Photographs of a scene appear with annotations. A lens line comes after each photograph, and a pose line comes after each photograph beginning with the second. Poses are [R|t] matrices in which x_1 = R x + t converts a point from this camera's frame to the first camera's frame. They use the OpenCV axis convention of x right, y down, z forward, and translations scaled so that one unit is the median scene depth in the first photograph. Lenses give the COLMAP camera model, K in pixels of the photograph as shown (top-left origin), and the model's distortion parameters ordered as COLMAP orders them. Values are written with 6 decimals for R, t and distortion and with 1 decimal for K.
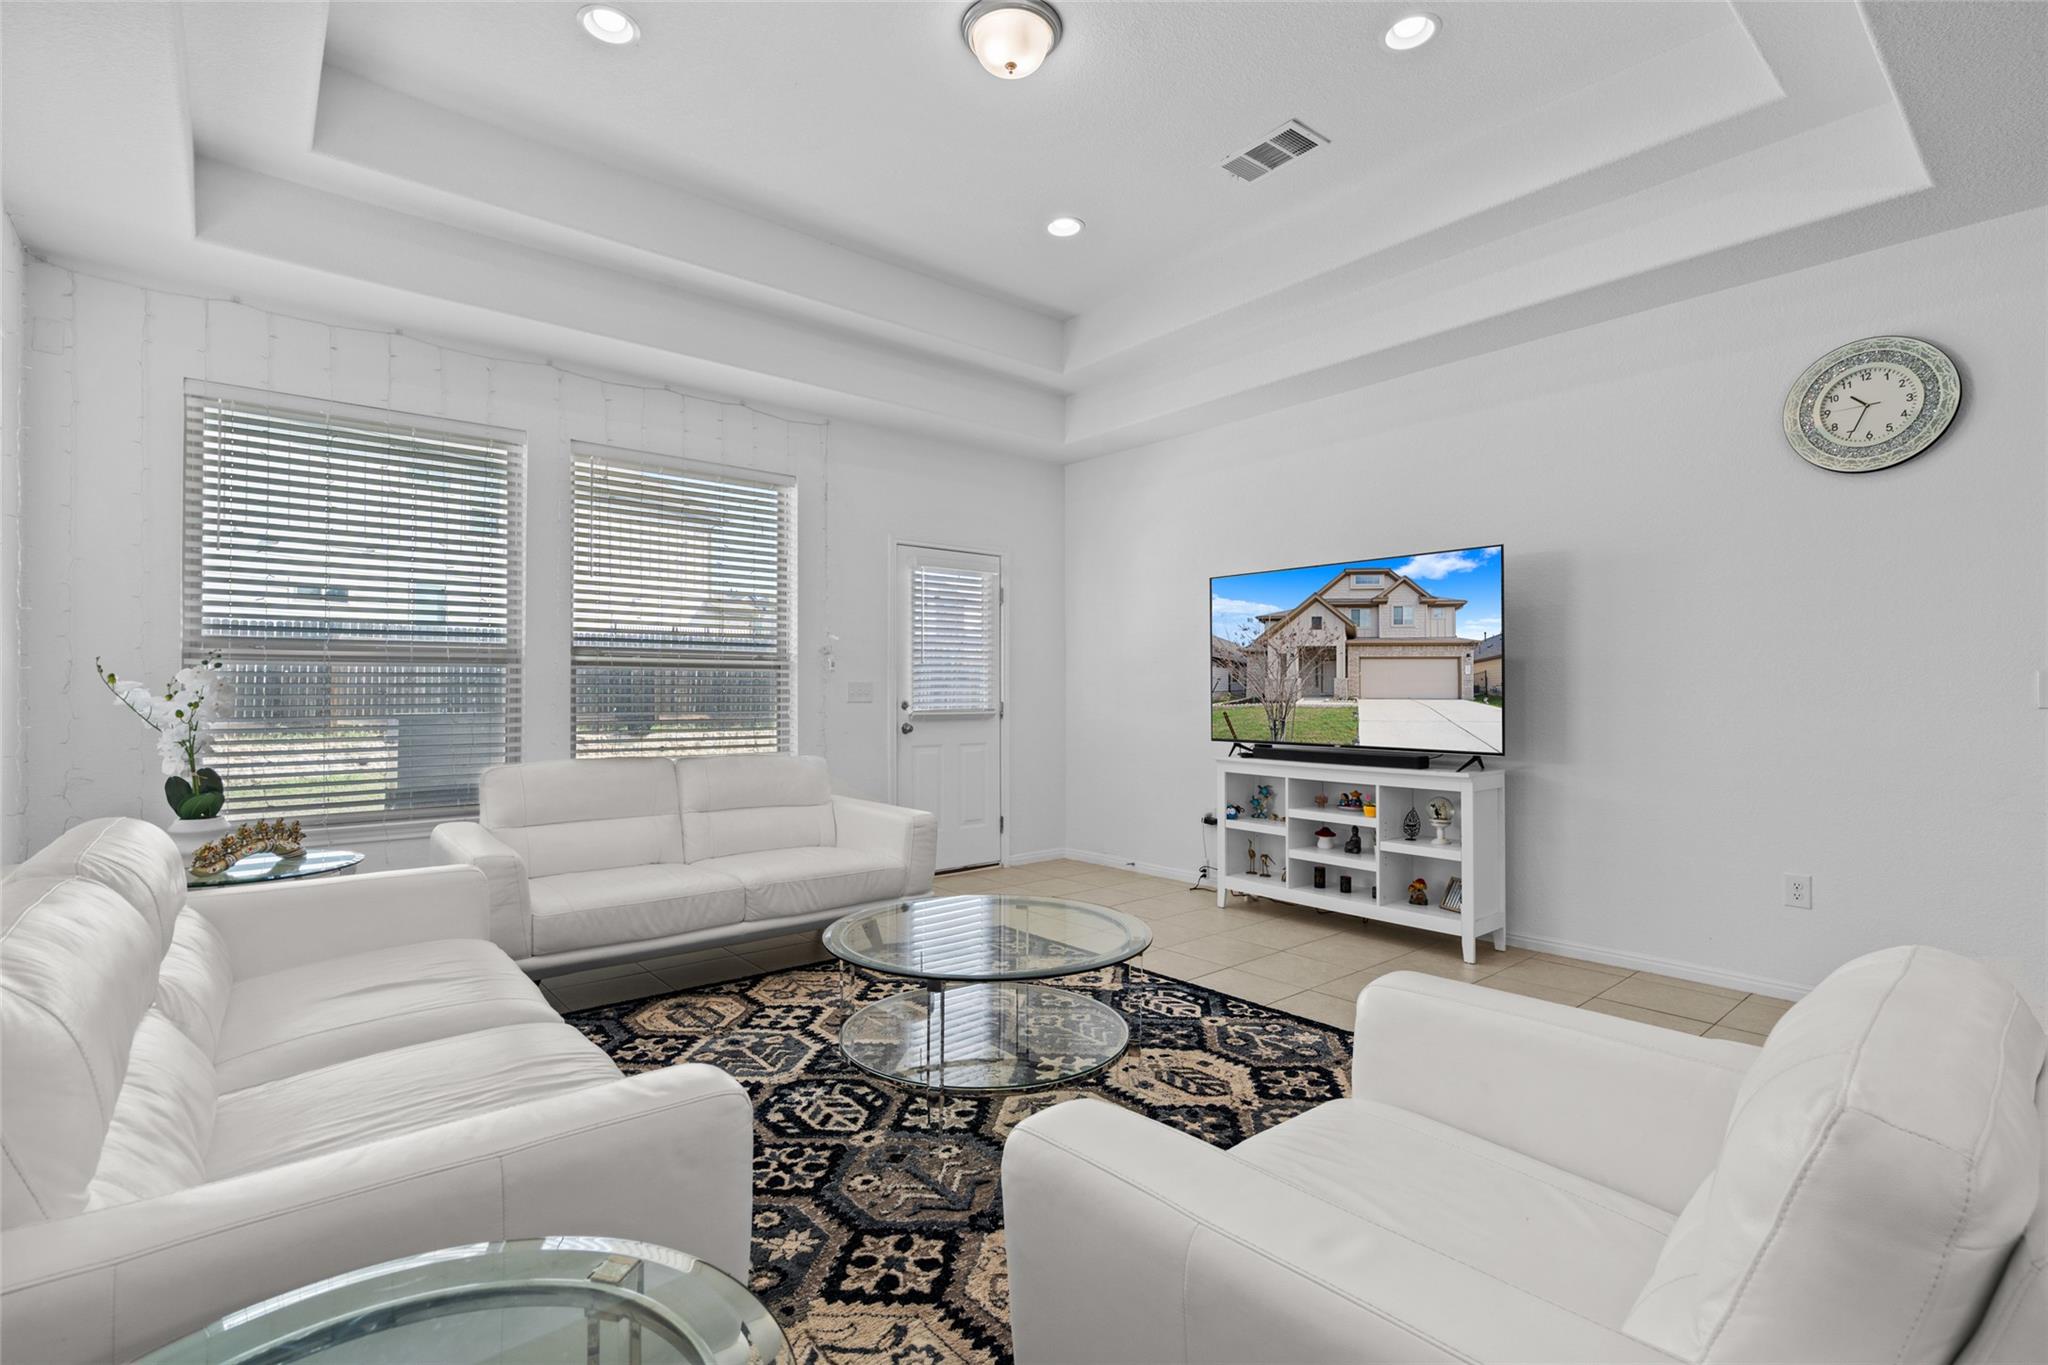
lens RADIAL K [[938.8, 0, 1034.5], [0, 938.8, 682.3], [0, 0, 1]] dist [-0.002656, -0.000205]
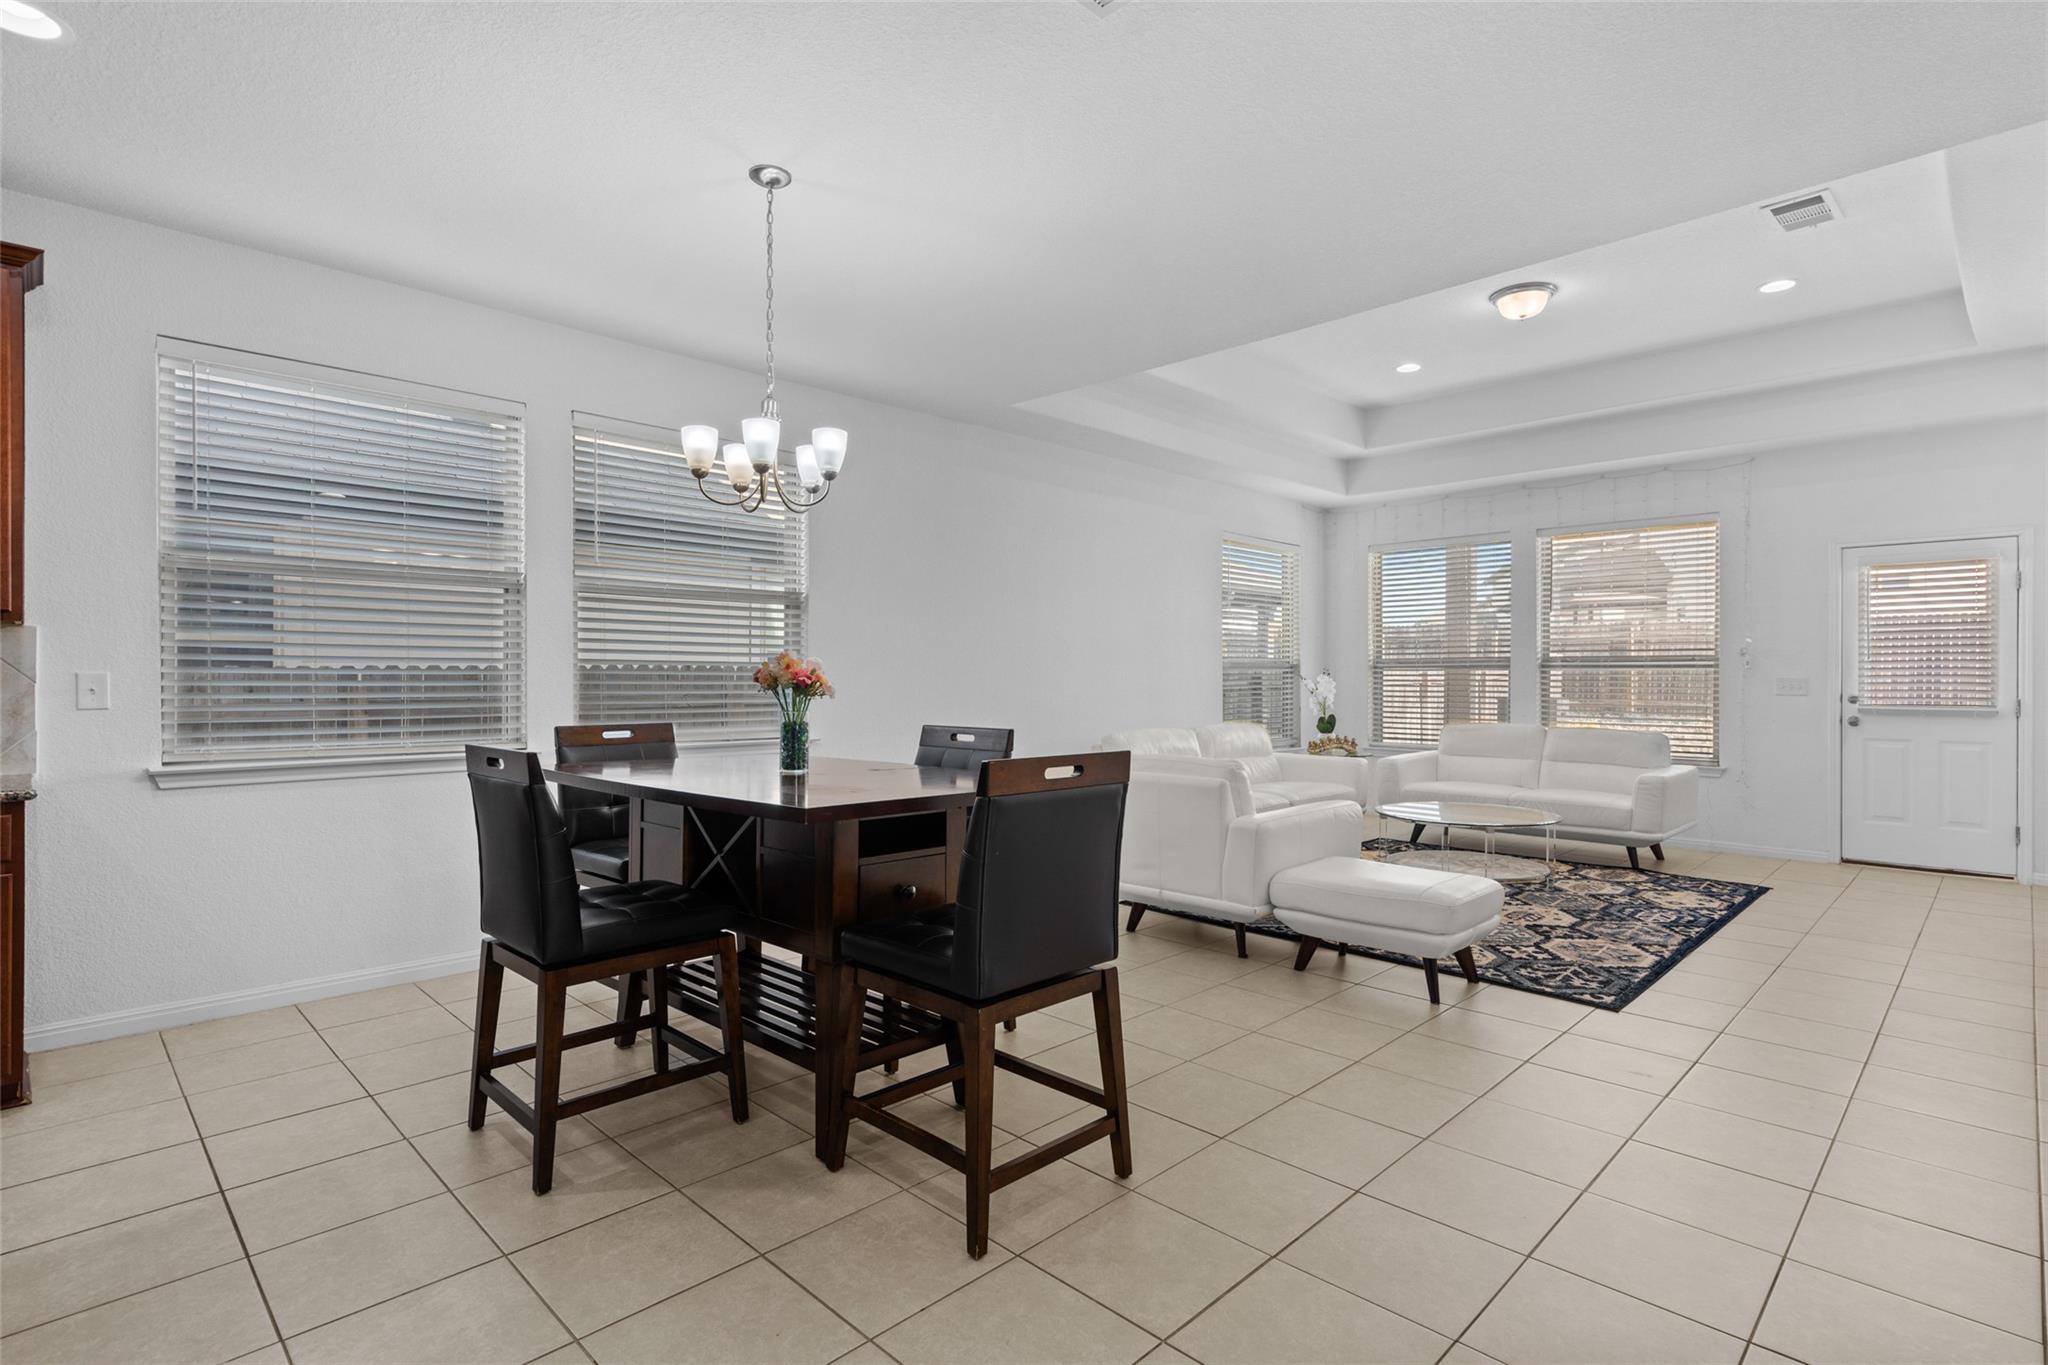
lens RADIAL K [[1004.2, 0, 1017.8], [0, 1004.2, 677.8], [0, 0, 1]] dist [0.000644, 0.001011]
pose [[0.075661, 0.000662, -0.997133, 1.548520], [0.009285, 0.999956, 0.001368, -0.016941], [0.997090, -0.009362, 0.075651, -0.045878]]
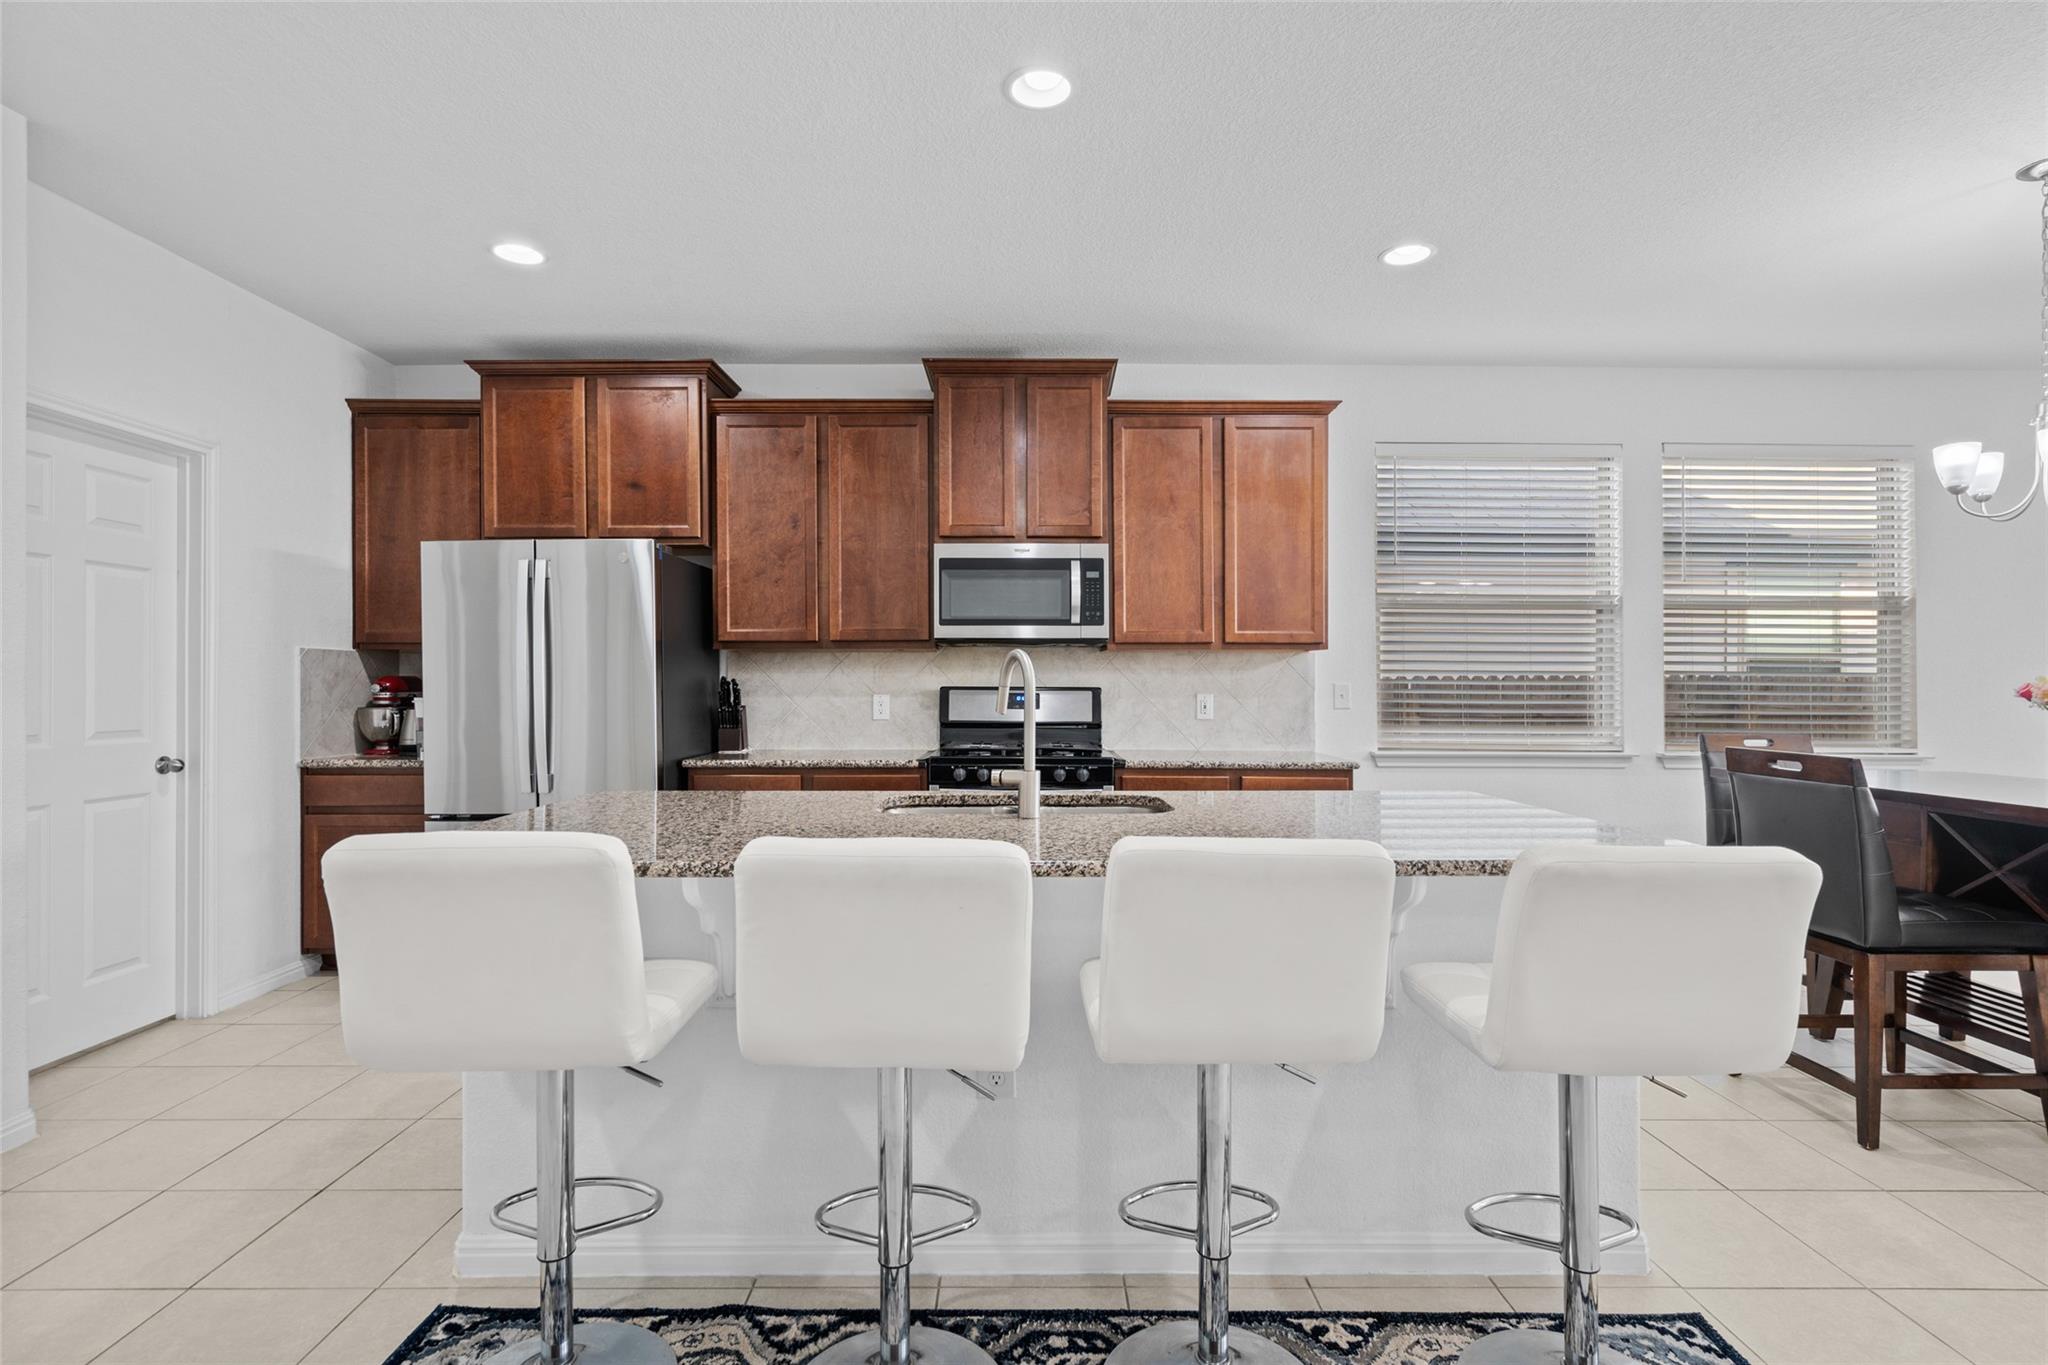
lens RADIAL K [[951.9, 0, 1024.0], [0, 951.9, 682.5], [0, 0, 1]] dist [-0.002181, 0.000314]
pose [[-0.650317, -0.003019, -0.759657, 1.813746], [0.003788, 0.999967, -0.007216, -0.022440], [0.759653, -0.007570, -0.650284, -0.335253]]
